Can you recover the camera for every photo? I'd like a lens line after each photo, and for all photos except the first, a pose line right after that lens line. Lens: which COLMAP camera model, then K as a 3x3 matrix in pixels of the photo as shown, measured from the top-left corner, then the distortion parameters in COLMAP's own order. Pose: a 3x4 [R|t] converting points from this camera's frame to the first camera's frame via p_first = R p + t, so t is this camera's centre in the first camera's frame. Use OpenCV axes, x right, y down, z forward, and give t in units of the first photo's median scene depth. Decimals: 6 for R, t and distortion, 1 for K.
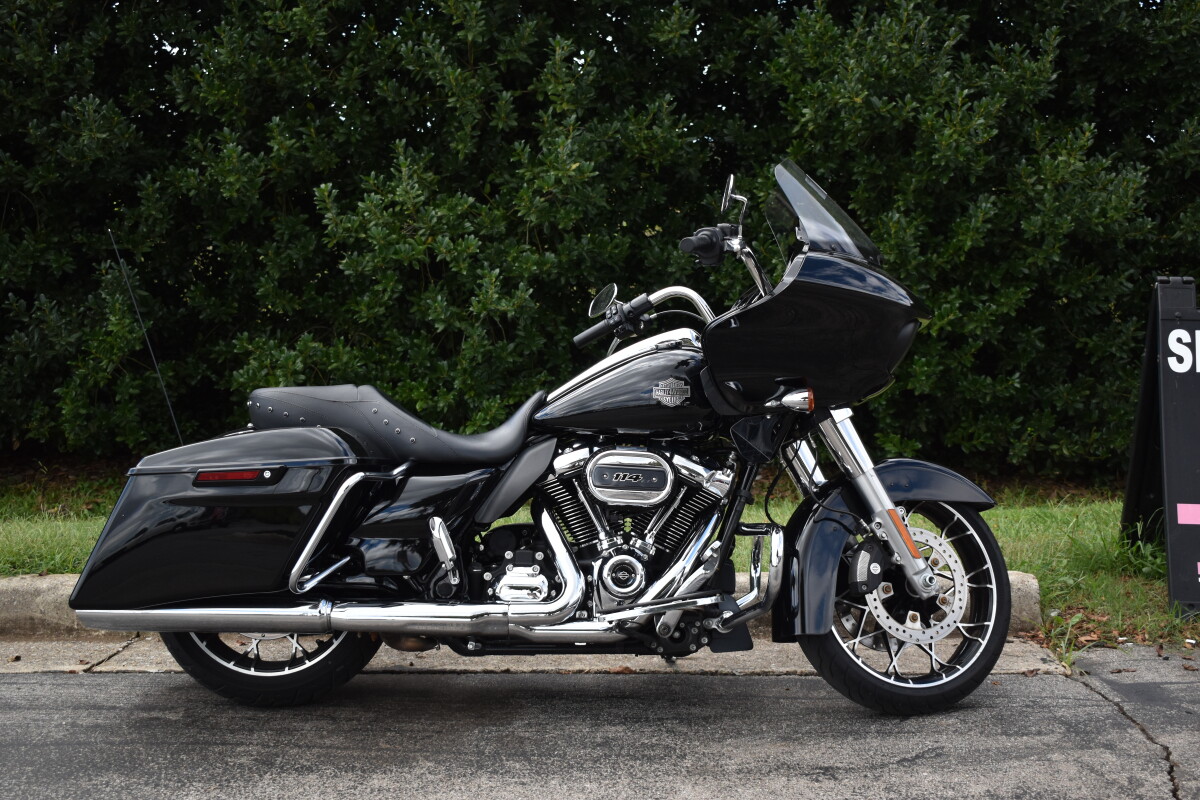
lens RADIAL K [[1752.8, 0, 599.1], [0, 1752.8, 400.9], [0, 0, 1]] dist [0.014429, 0.000000]
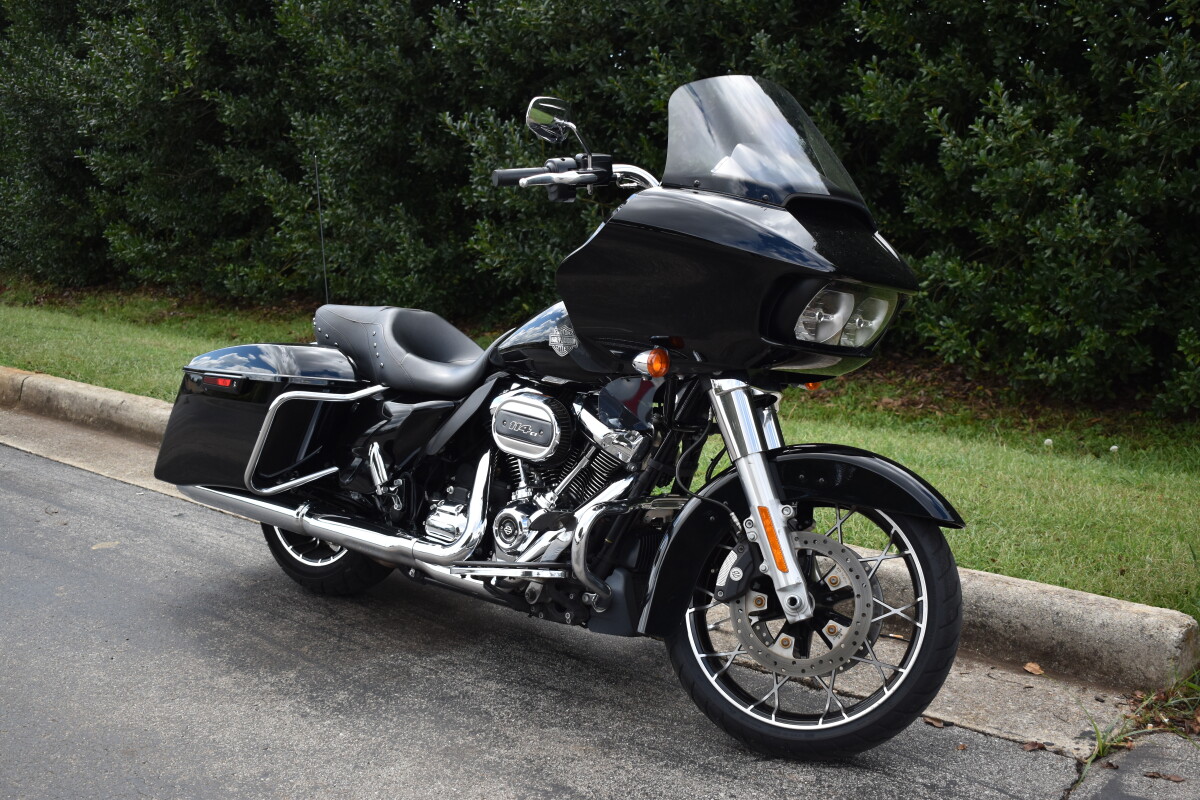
lens RADIAL K [[1463.6, 0, 598.5], [0, 1463.6, 394.5], [0, 0, 1]] dist [-0.007307, 0.000000]
pose [[0.766777, 0.114293, -0.631657, 0.243826], [-0.069369, 0.993012, 0.095469, -0.023094], [0.638154, -0.029386, 0.769347, 0.194470]]
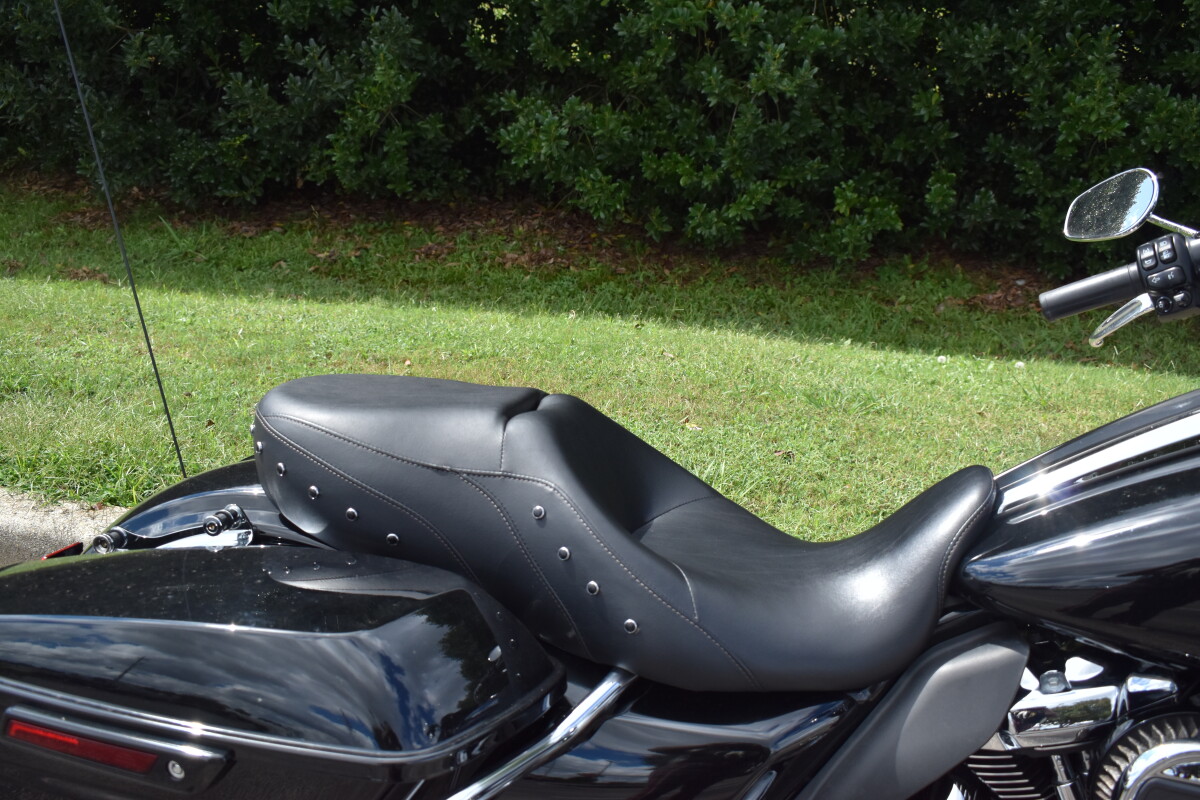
lens RADIAL K [[1142.9, 0, 606.6], [0, 1142.9, 401.8], [0, 0, 1]] dist [-0.062547, 0.000000]
pose [[0.982625, 0.114937, -0.145728, -0.038745], [-0.074685, 0.963664, 0.256463, -0.038427], [0.169910, -0.241124, 0.955505, 0.365106]]
